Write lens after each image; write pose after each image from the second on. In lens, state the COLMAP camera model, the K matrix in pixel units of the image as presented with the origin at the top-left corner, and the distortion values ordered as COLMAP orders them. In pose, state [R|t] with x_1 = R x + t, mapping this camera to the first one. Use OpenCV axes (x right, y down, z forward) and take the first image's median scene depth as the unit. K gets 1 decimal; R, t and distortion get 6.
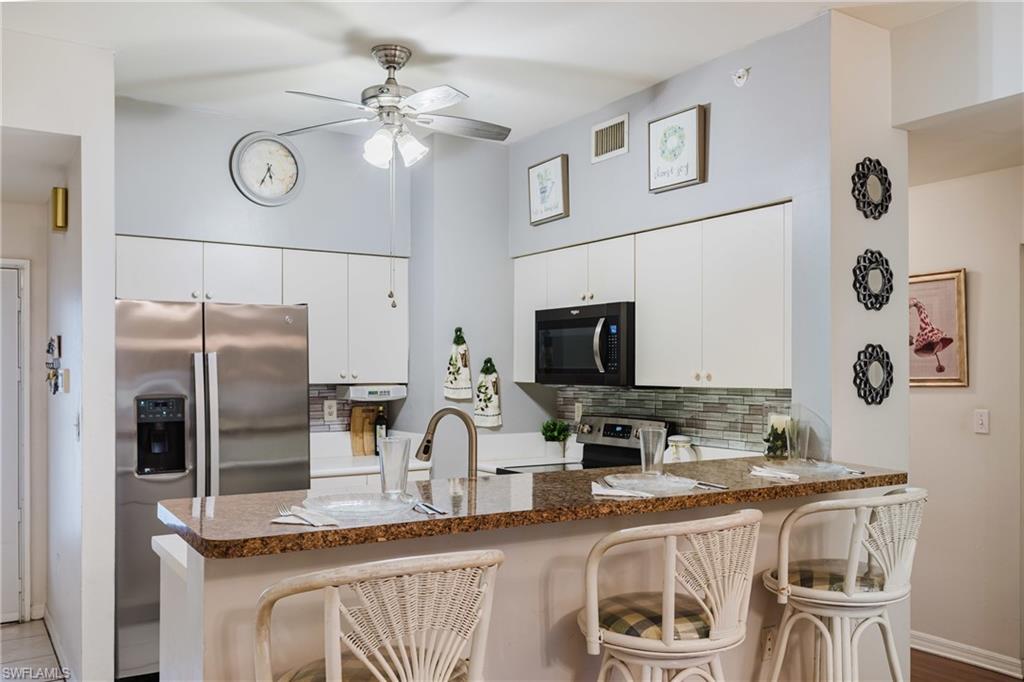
lens RADIAL K [[865.7, 0, 508.1], [0, 865.7, 361.9], [0, 0, 1]] dist [0.050052, -0.014214]
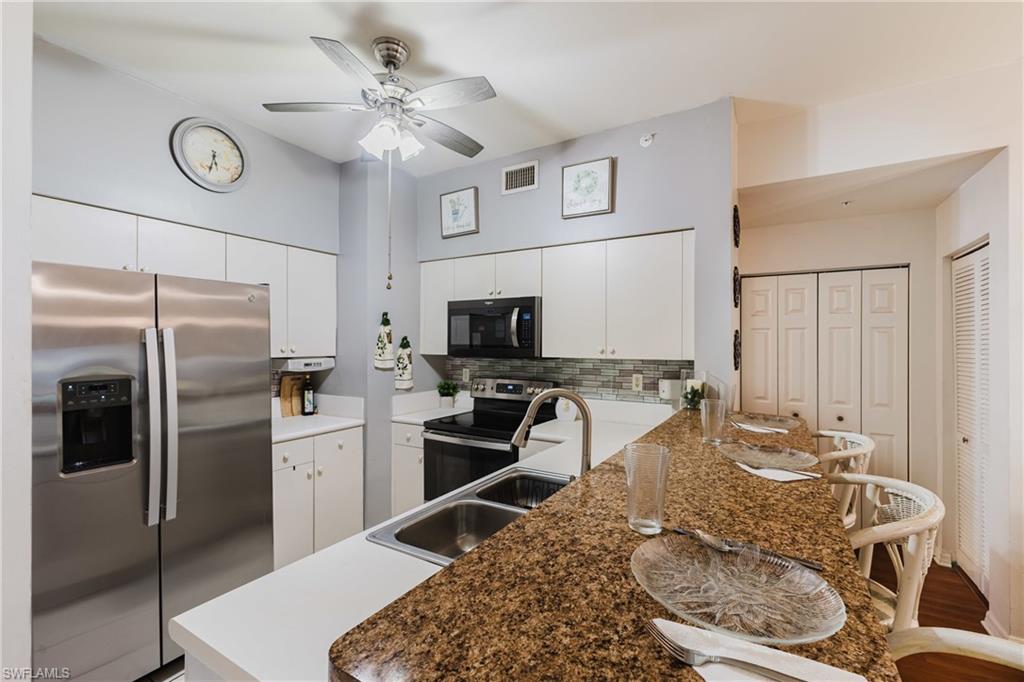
lens RADIAL K [[438.8, 0, 513.4], [0, 438.8, 342.3], [0, 0, 1]] dist [0.002688, 0.000355]
pose [[0.890232, 0.002329, 0.455501, -0.193657], [-0.006623, 0.999947, 0.007831, -0.001850], [-0.455459, -0.009988, 0.890201, 0.358197]]
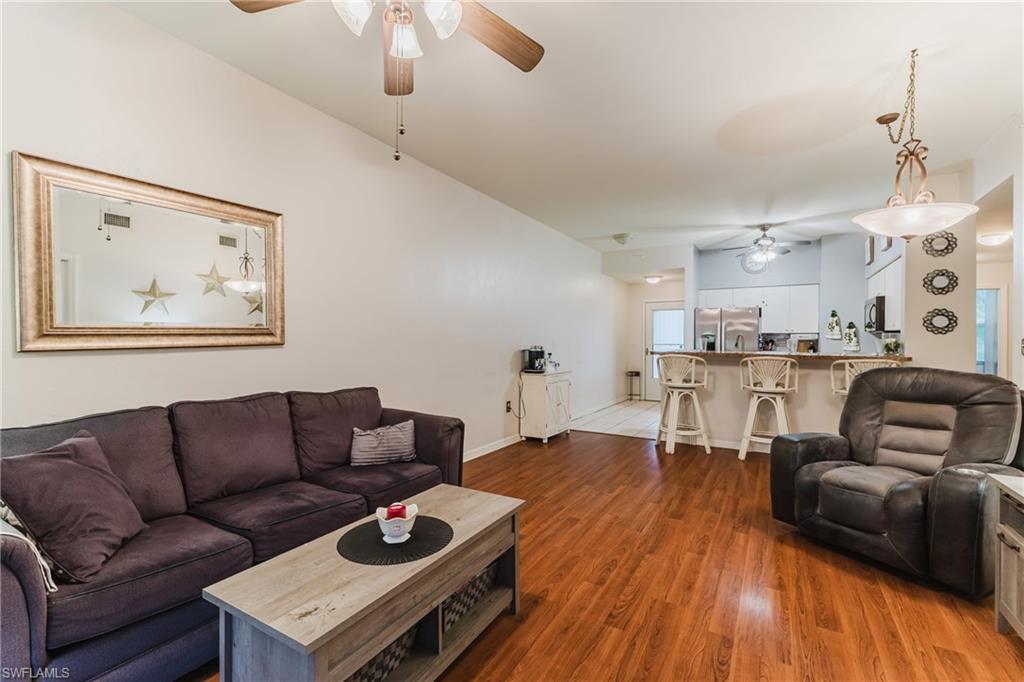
lens RADIAL K [[438.8, 0, 512.3], [0, 438.8, 342.1], [0, 0, 1]] dist [0.002688, 0.000355]
pose [[0.451085, 0.004532, -0.892469, 0.697984], [0.004784, 0.999960, 0.007496, 0.041020], [0.892468, -0.007651, 0.451046, -0.430662]]
